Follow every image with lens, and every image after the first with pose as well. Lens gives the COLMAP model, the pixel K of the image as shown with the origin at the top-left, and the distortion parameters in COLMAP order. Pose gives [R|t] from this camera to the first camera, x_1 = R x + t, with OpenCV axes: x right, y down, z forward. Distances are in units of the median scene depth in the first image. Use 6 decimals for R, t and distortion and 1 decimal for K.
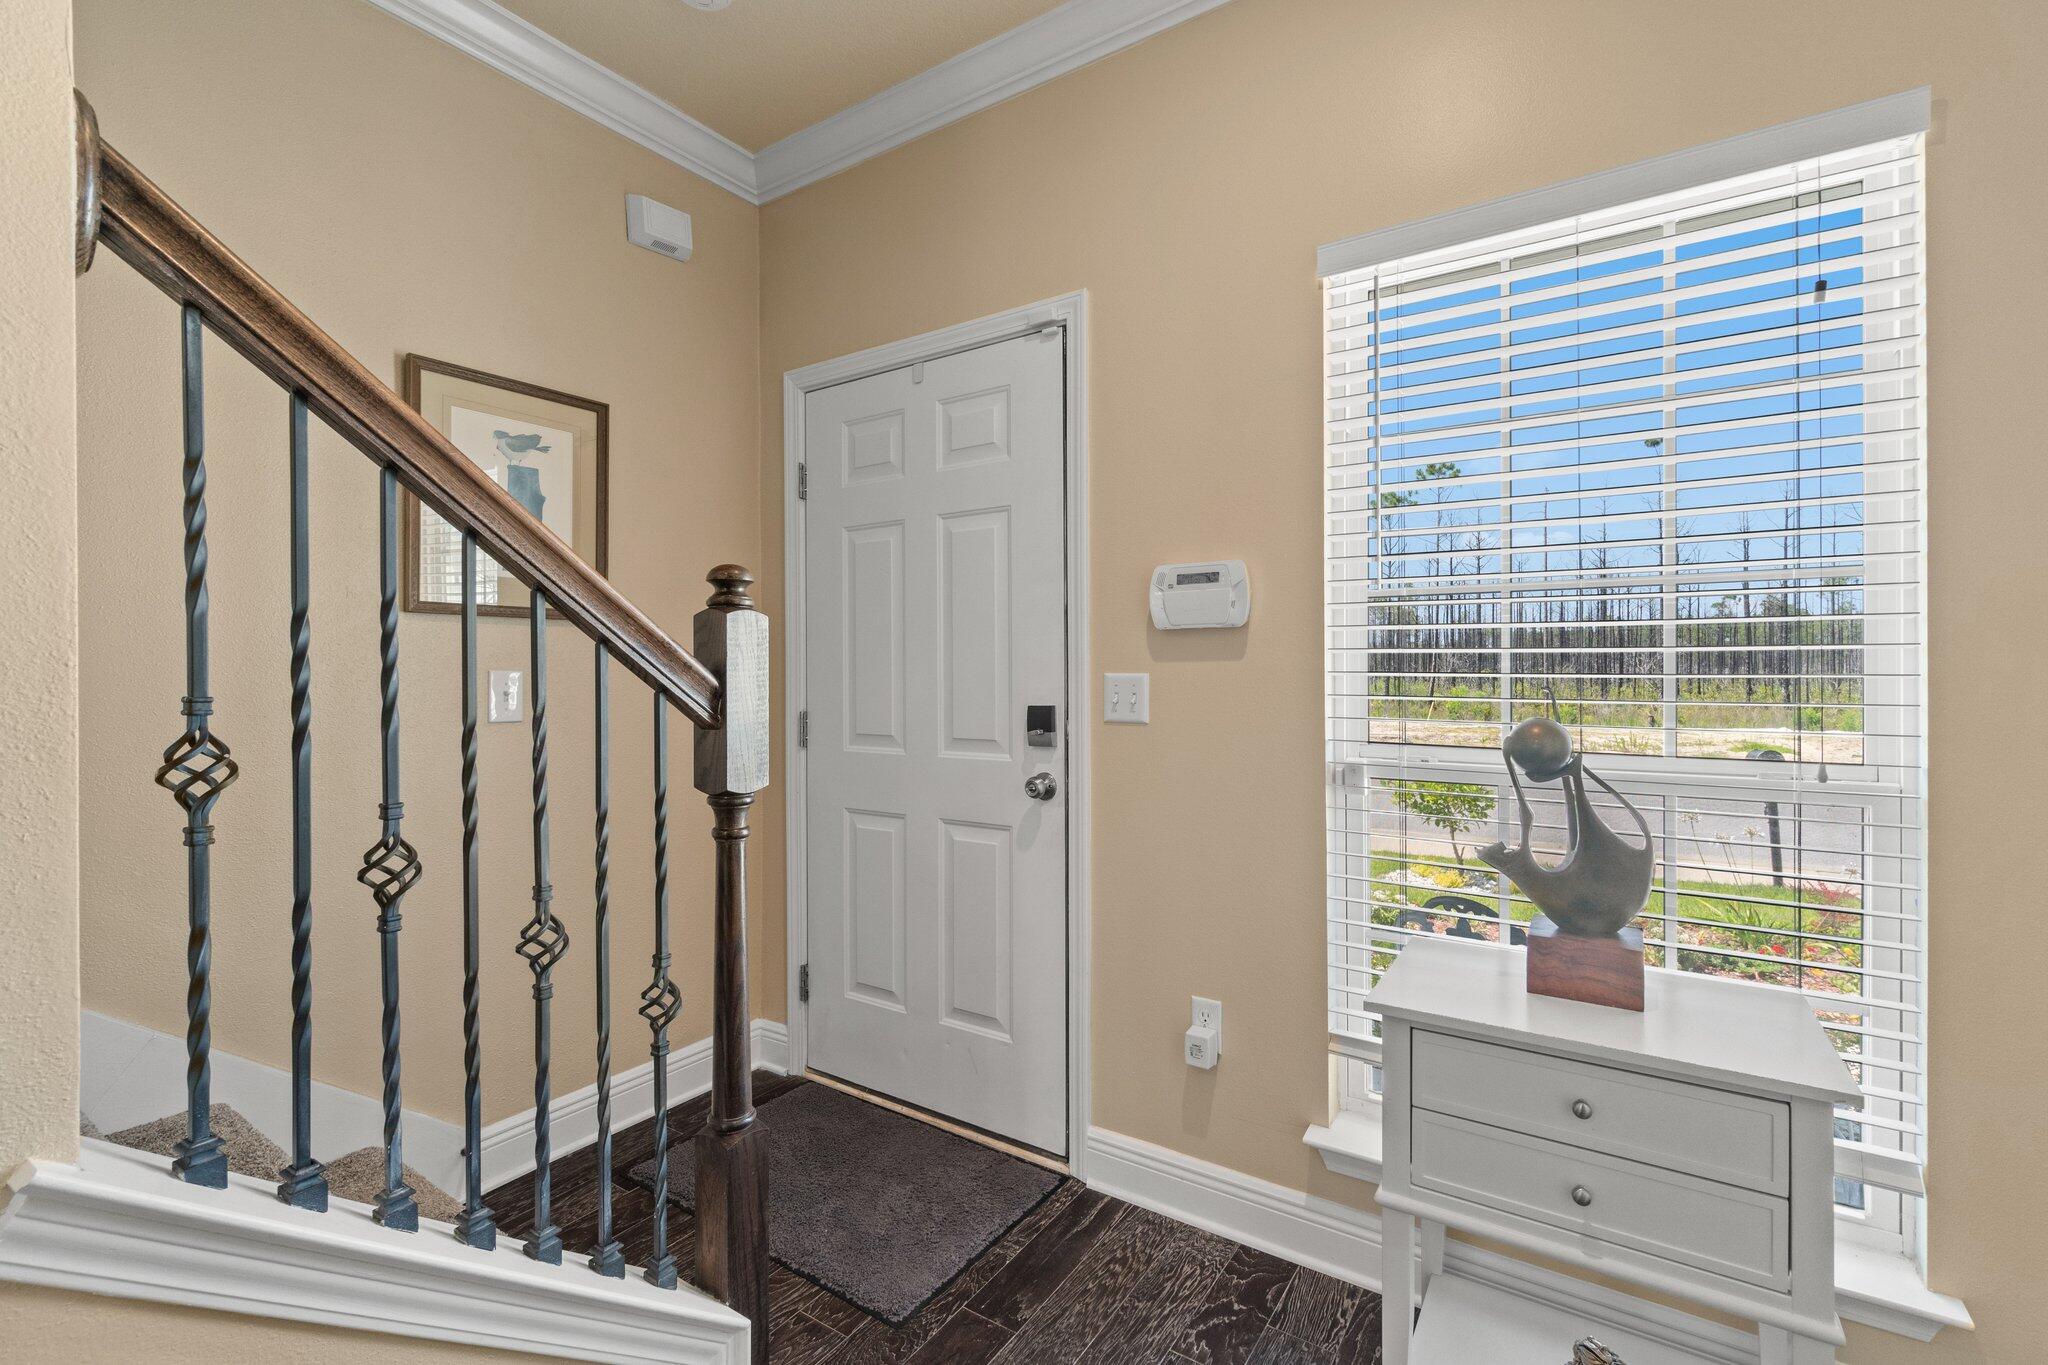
lens RADIAL K [[884.9, 0, 1022.5], [0, 884.9, 668.7], [0, 0, 1]] dist [-0.003228, -0.000418]
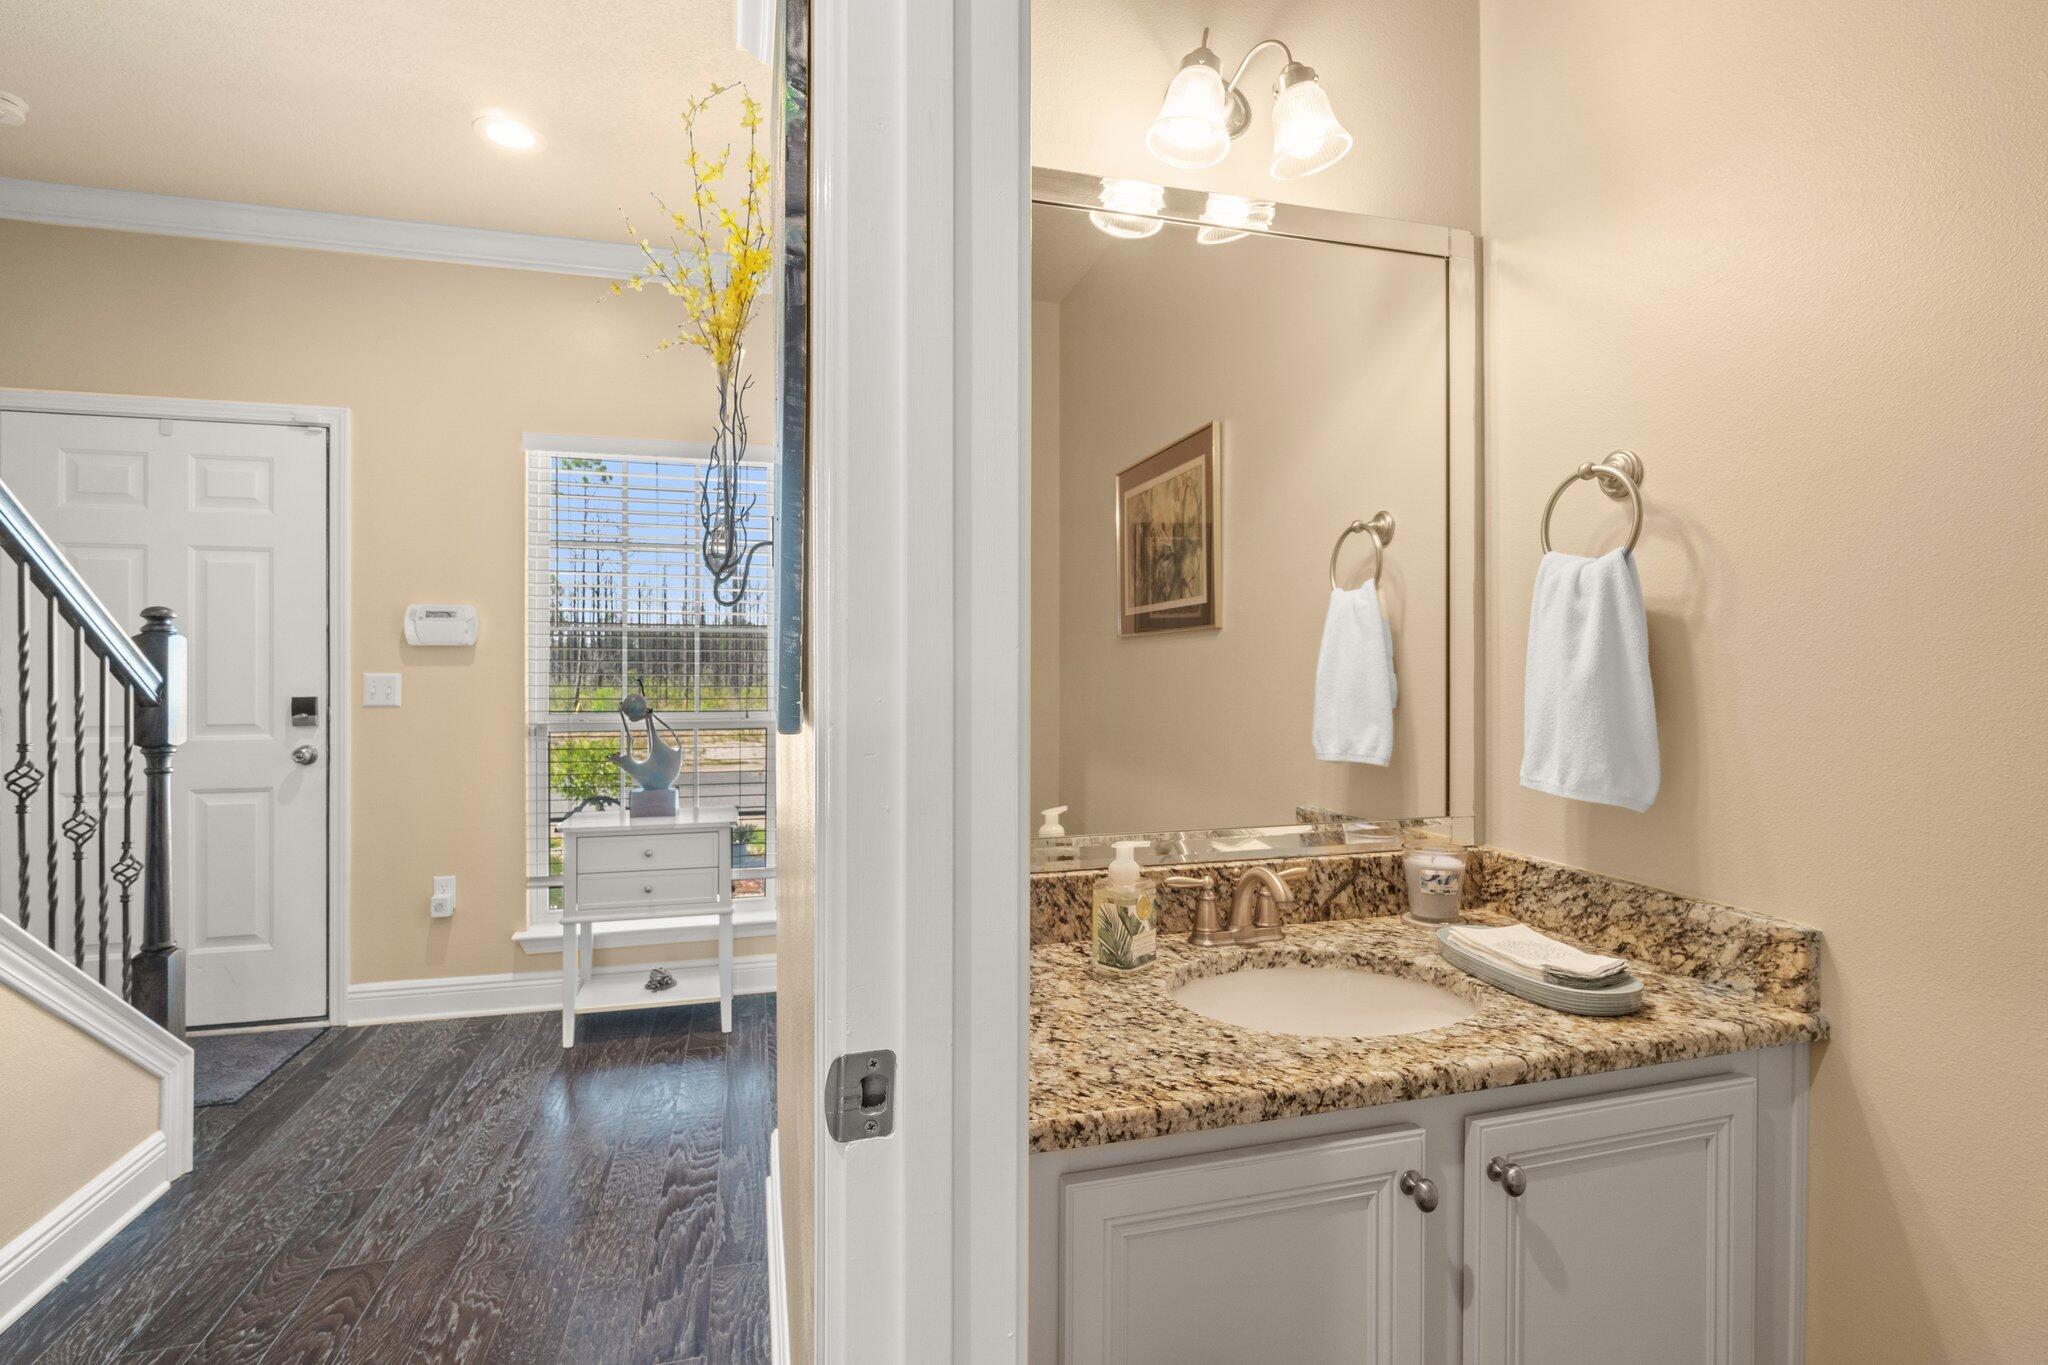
lens RADIAL K [[958.2, 0, 1021.0], [0, 958.2, 669.6], [0, 0, 1]] dist [-0.000657, 0.000373]
pose [[0.646341, 0.004600, 0.763035, -0.424469], [-0.004619, 0.999987, -0.002116, -0.003085], [-0.763035, -0.002157, 0.646354, -0.880494]]
